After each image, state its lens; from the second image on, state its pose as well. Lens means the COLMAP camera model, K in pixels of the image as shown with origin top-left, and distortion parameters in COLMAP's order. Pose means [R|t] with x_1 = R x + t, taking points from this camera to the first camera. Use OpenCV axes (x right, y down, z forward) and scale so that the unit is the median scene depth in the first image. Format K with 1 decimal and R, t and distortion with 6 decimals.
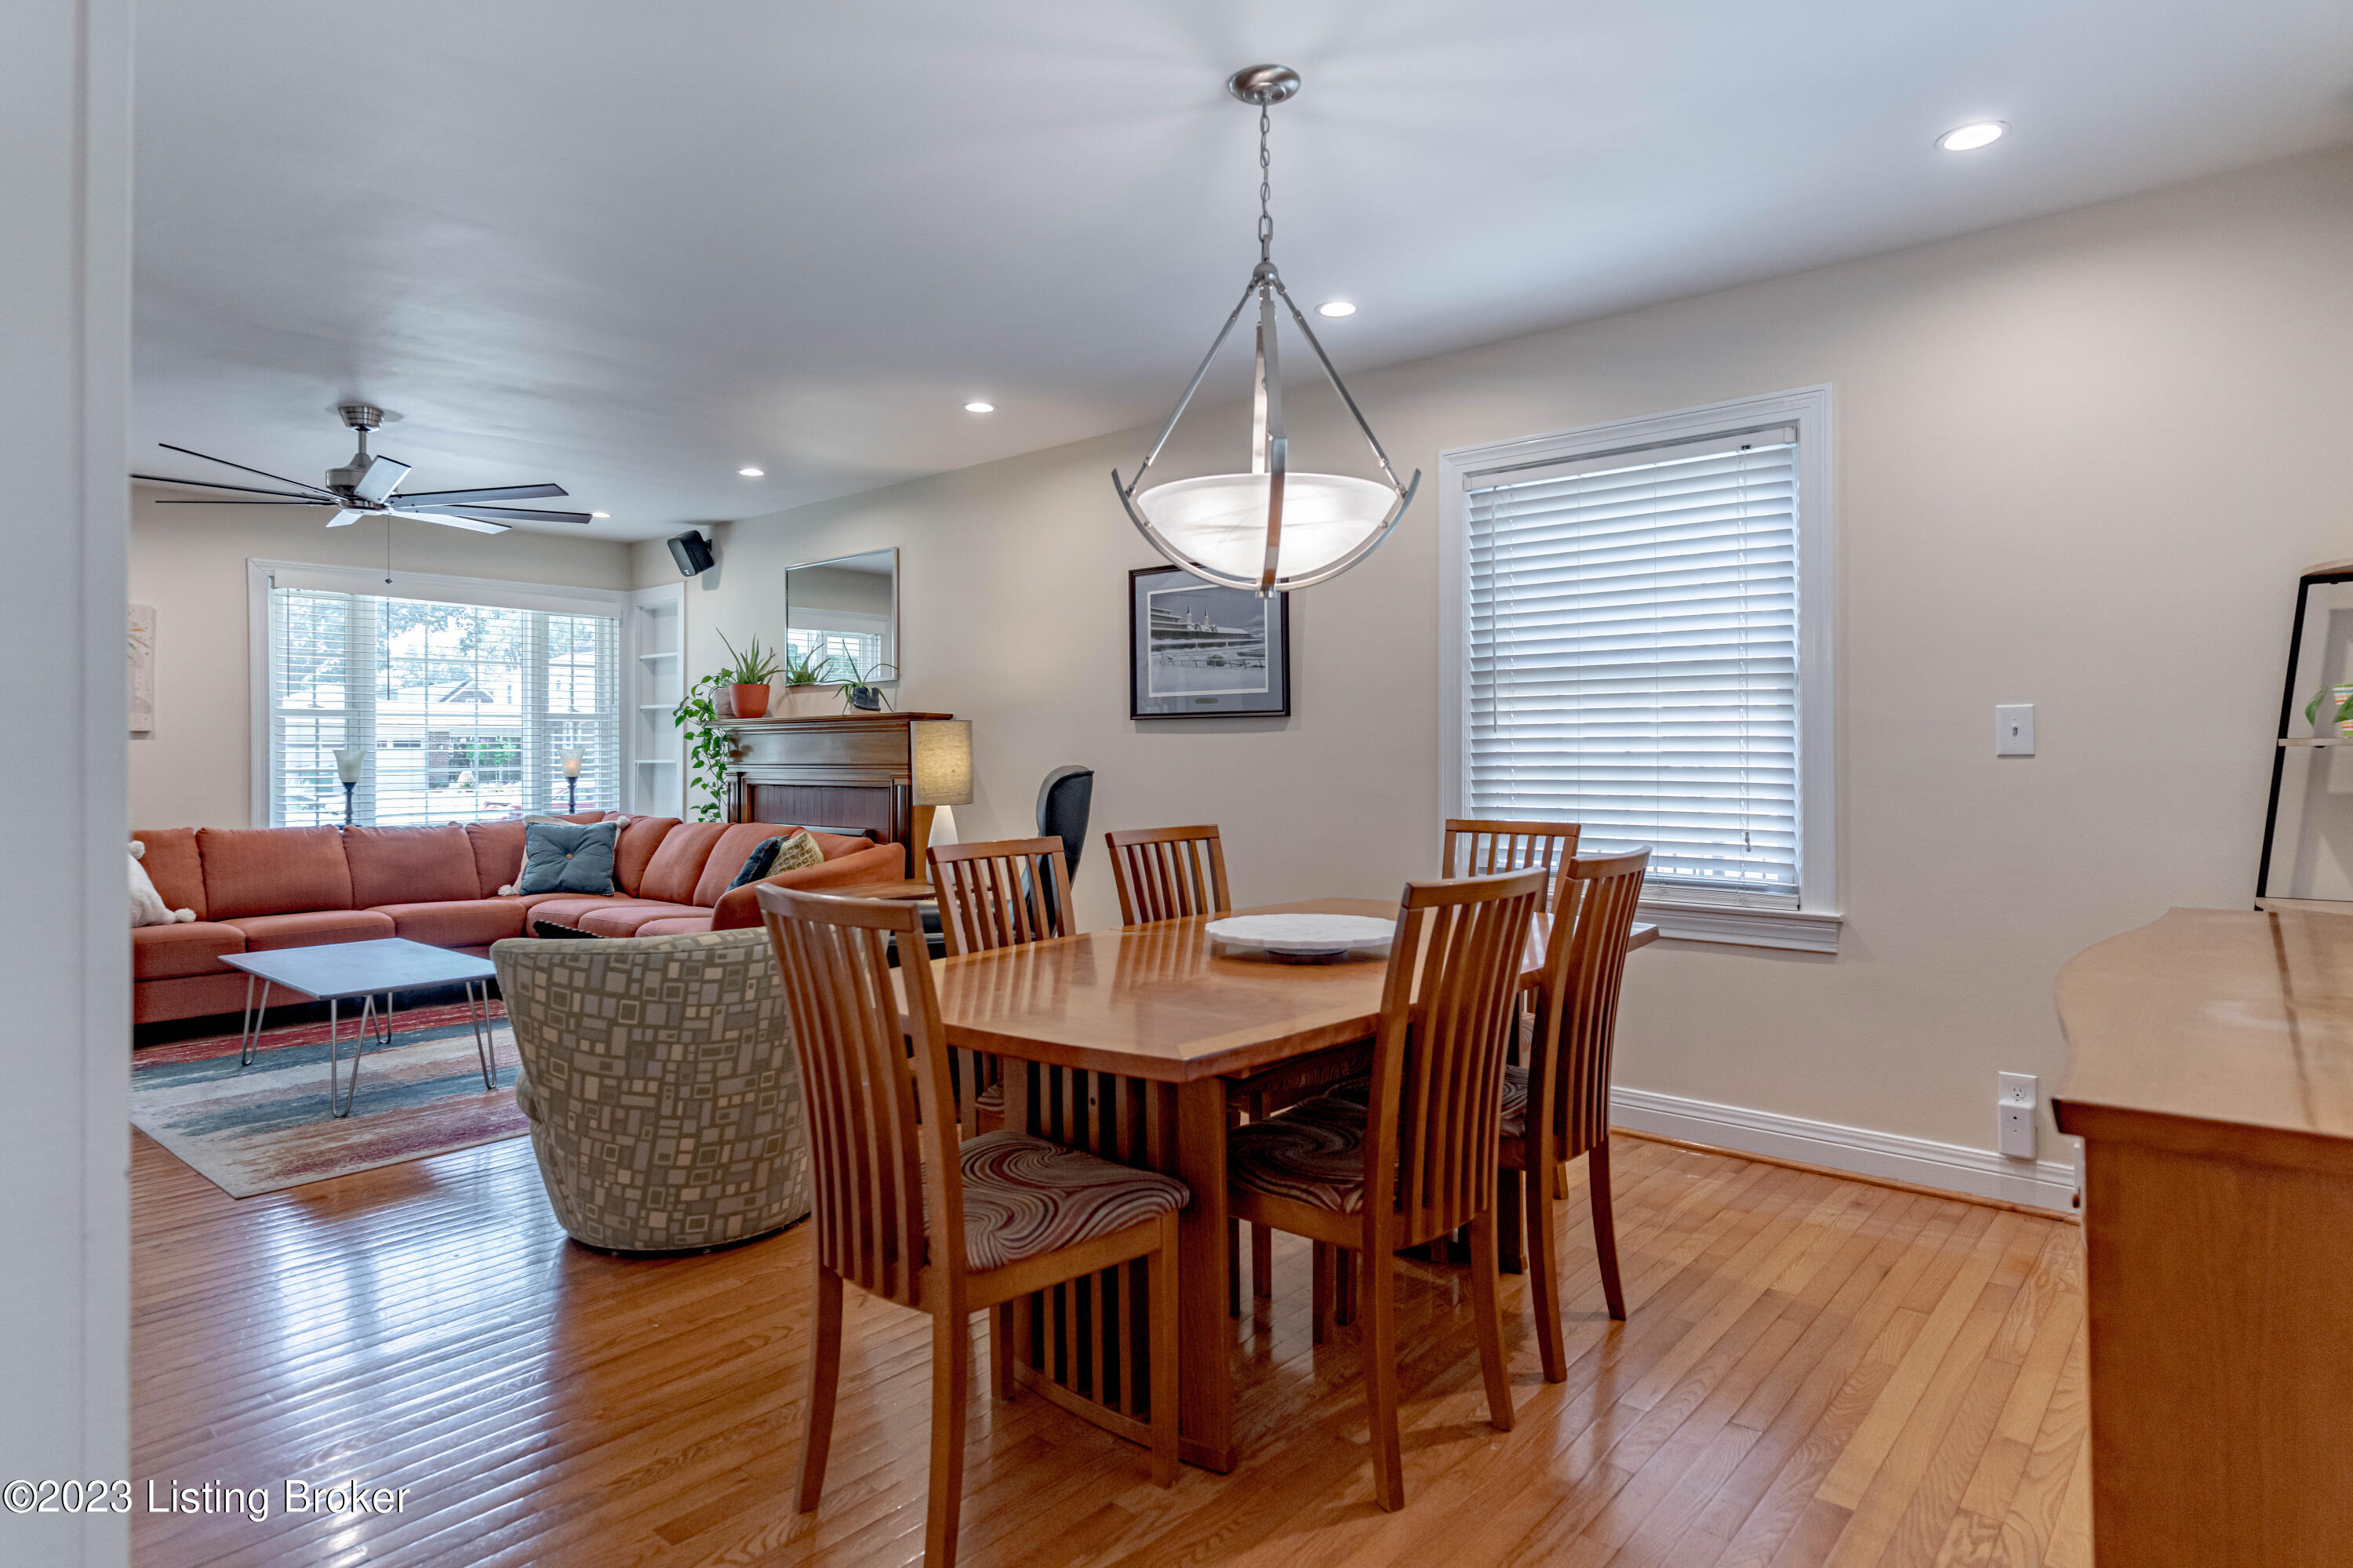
lens RADIAL K [[1280.0, 0, 1174.0], [0, 1280.0, 763.1], [0, 0, 1]] dist [-0.012287, 0.003811]
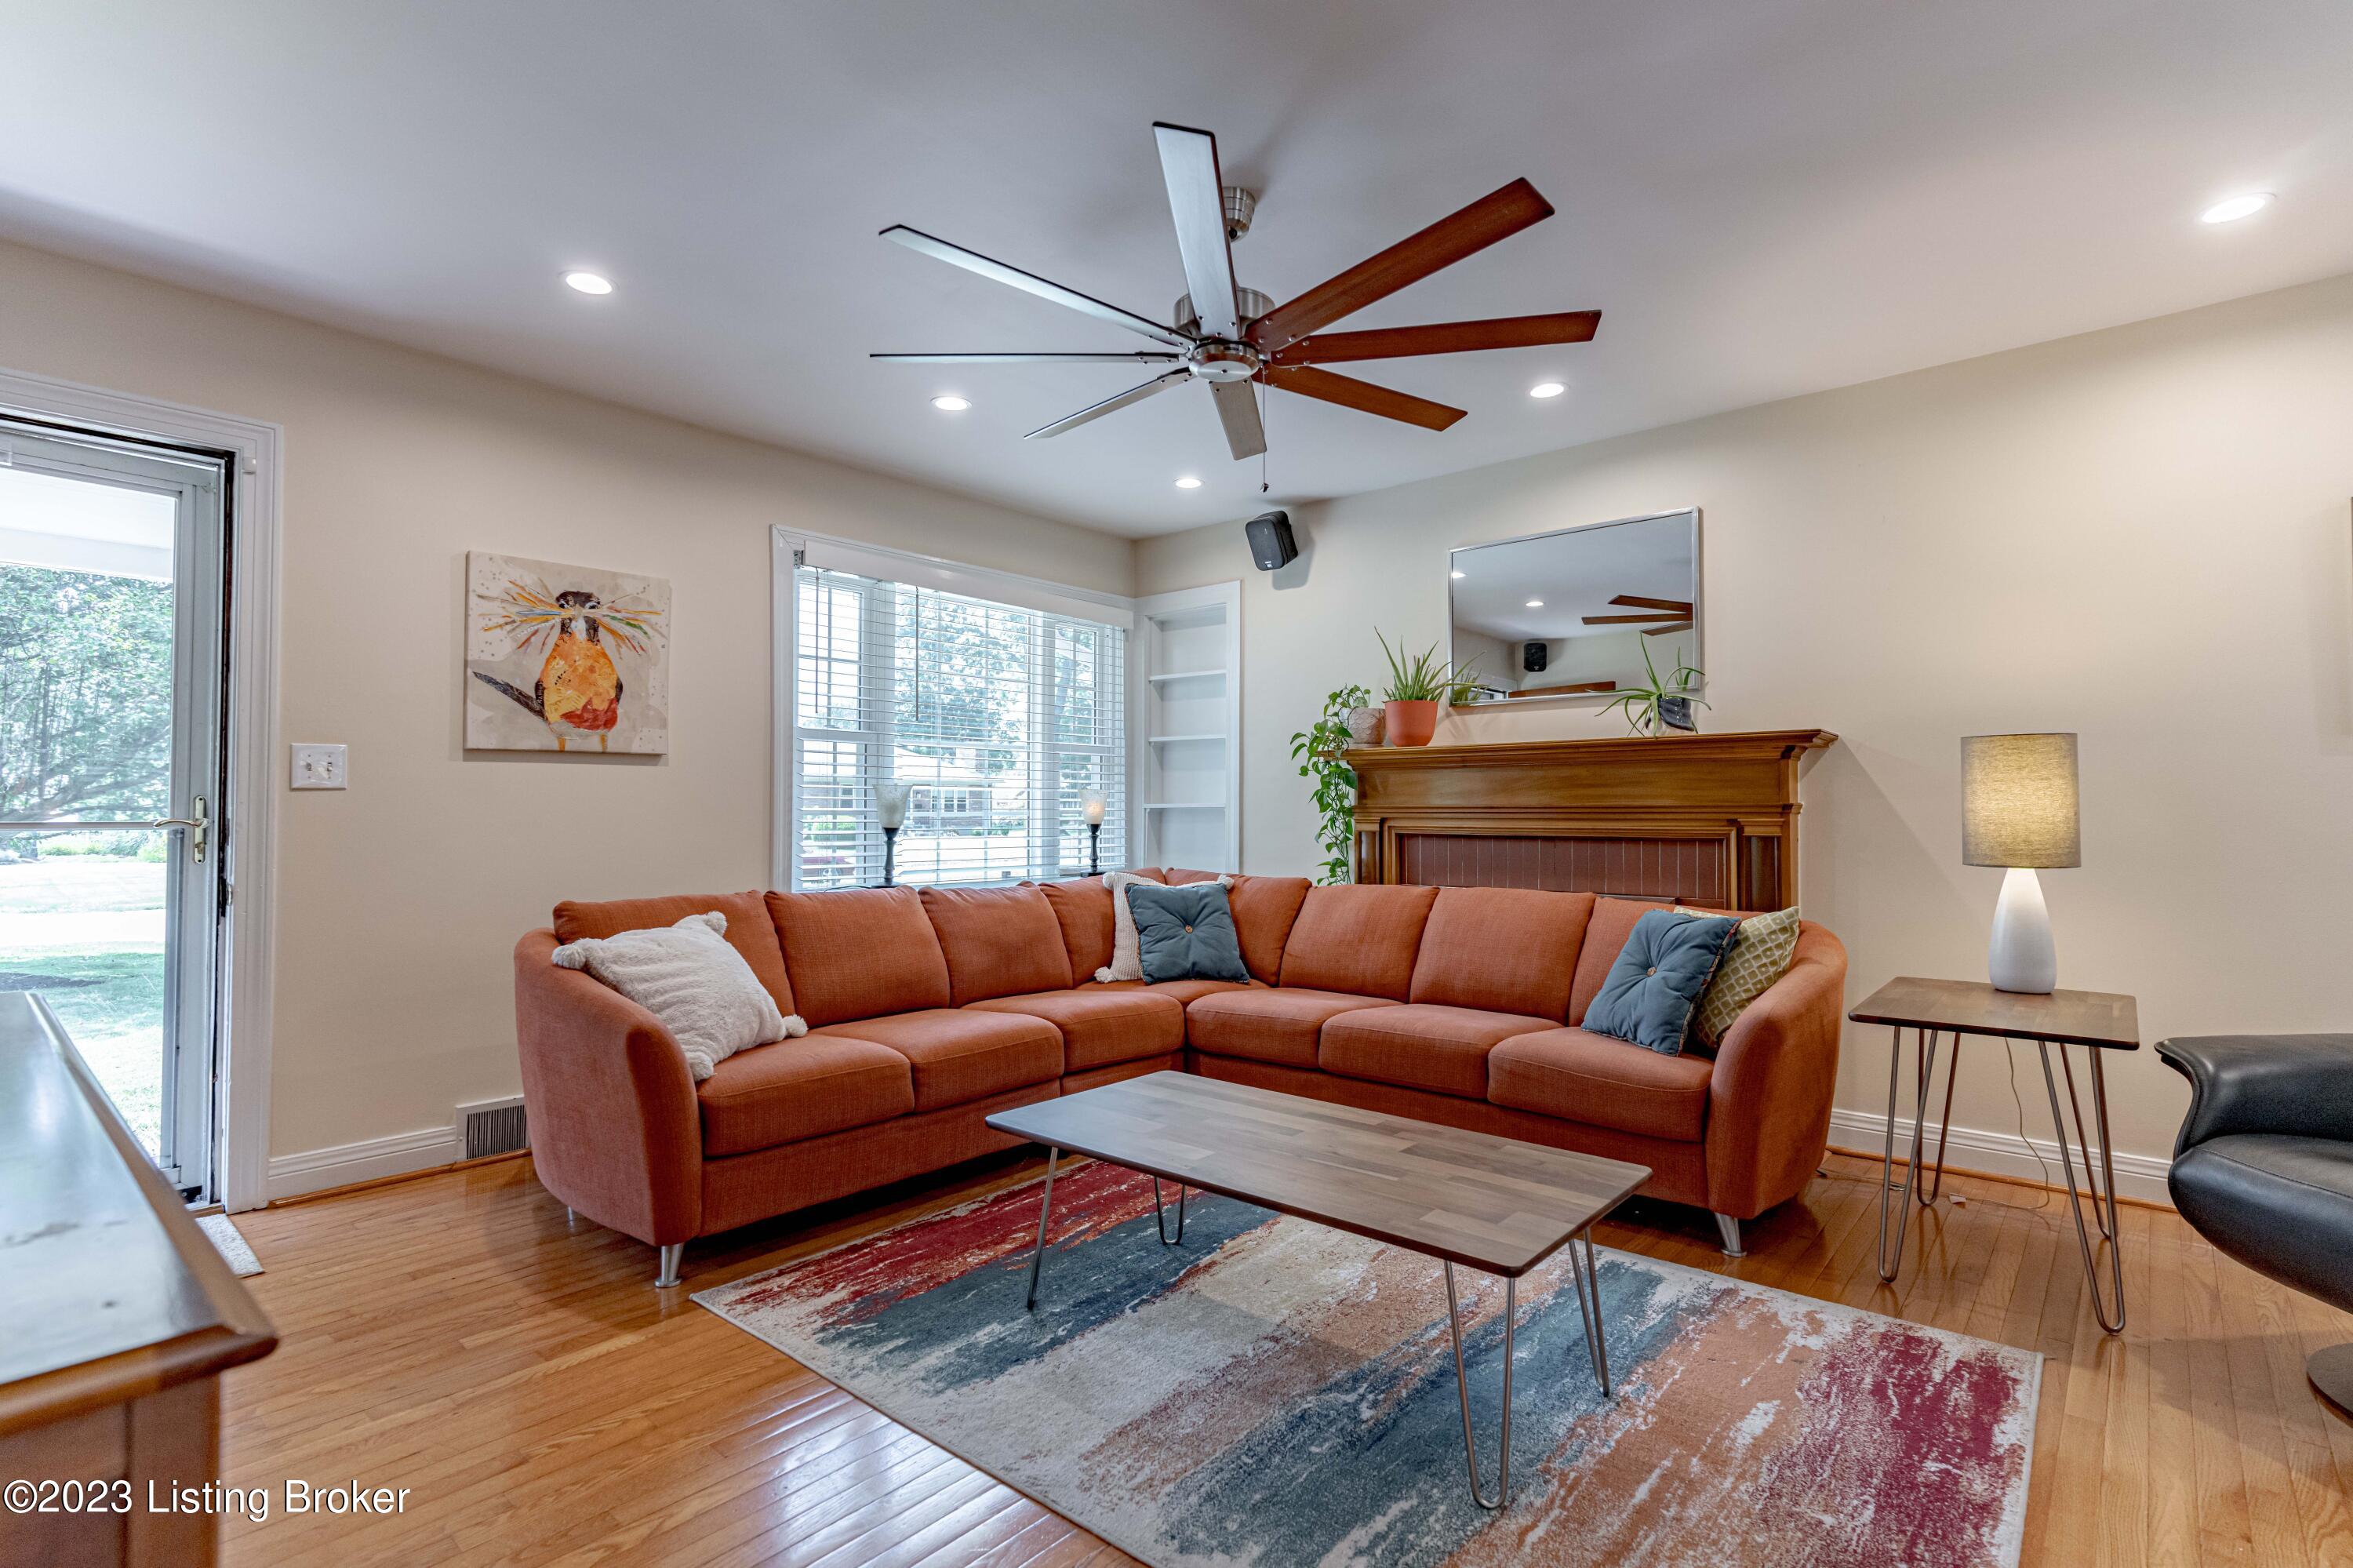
lens RADIAL K [[1114.4, 0, 1173.8], [0, 1114.4, 789.0], [0, 0, 1]] dist [0.000777, -0.000551]
pose [[0.999808, 0.006784, -0.018376, -0.467787], [-0.007313, 0.999556, -0.028880, 0.010129], [0.018172, 0.029009, 0.999414, 0.347918]]
